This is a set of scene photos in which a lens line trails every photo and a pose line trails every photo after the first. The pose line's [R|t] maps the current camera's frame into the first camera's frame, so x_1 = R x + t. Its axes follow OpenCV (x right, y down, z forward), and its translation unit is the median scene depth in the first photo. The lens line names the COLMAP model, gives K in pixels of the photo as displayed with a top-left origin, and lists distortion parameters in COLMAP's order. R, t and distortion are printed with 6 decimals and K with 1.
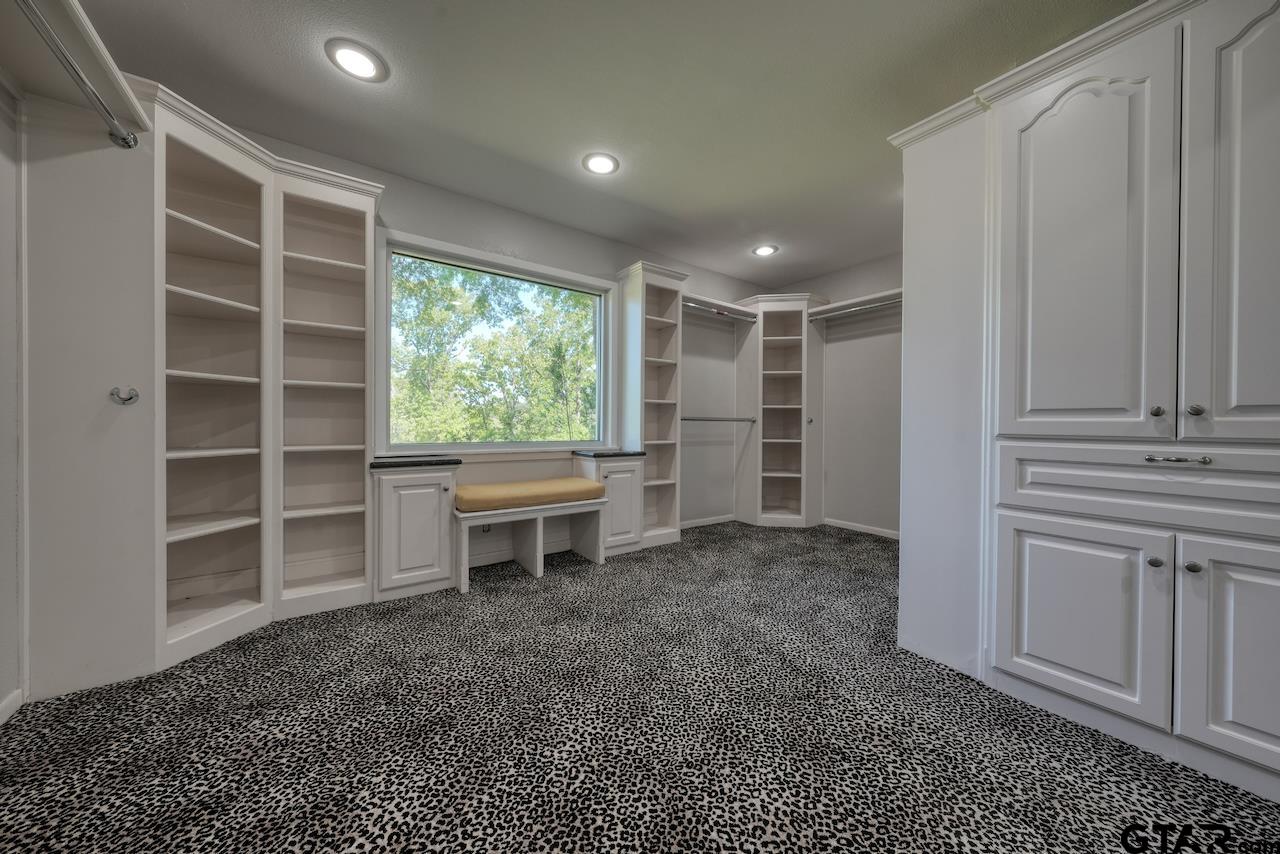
lens RADIAL K [[432.1, 0, 646.7], [0, 432.1, 428.5], [0, 0, 1]] dist [-0.005240, 0.001257]
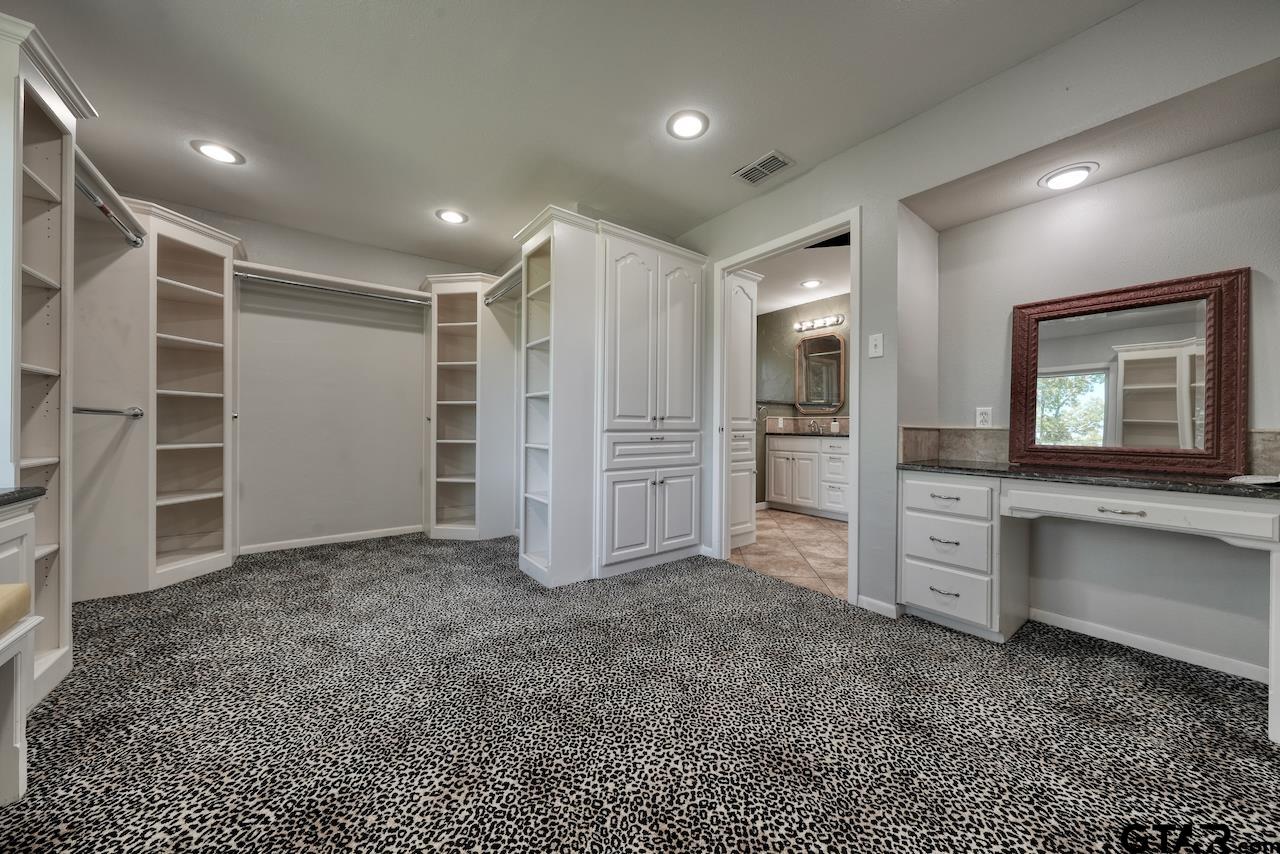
lens RADIAL K [[432.1, 0, 639.6], [0, 432.1, 424.3], [0, 0, 1]] dist [-0.005240, 0.001257]
pose [[-0.016474, -0.005625, 0.999848, -1.204594], [0.001713, 0.999983, 0.005654, -0.019986], [-0.999863, 0.001806, -0.016464, 1.175815]]
